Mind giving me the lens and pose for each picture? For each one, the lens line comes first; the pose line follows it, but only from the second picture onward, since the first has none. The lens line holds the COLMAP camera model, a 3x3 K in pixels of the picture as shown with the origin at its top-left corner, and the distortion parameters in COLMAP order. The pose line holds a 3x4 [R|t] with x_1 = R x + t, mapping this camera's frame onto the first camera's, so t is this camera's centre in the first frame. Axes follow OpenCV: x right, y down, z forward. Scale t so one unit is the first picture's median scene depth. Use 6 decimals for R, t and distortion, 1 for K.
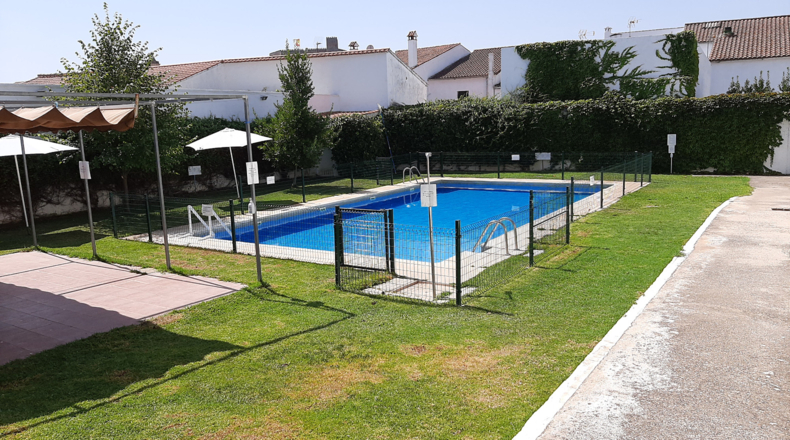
lens RADIAL K [[609.3, 0, 394.9], [0, 609.3, 244.8], [0, 0, 1]] dist [0.076934, -0.166279]
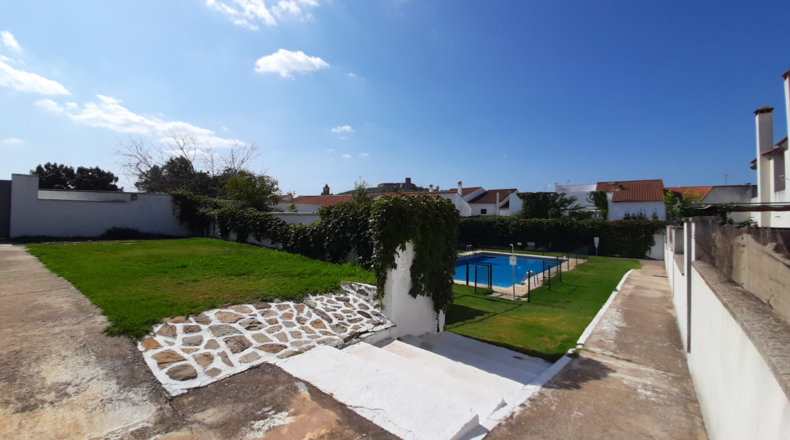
lens RADIAL K [[319.3, 0, 395.0], [0, 319.3, 220.0], [0, 0, 1]] dist [-0.000426, -0.000067]
pose [[0.991408, 0.046831, -0.122136, -0.099704], [-0.069283, 0.979985, -0.186625, 0.013767], [0.110952, 0.193483, 0.974810, -0.150370]]
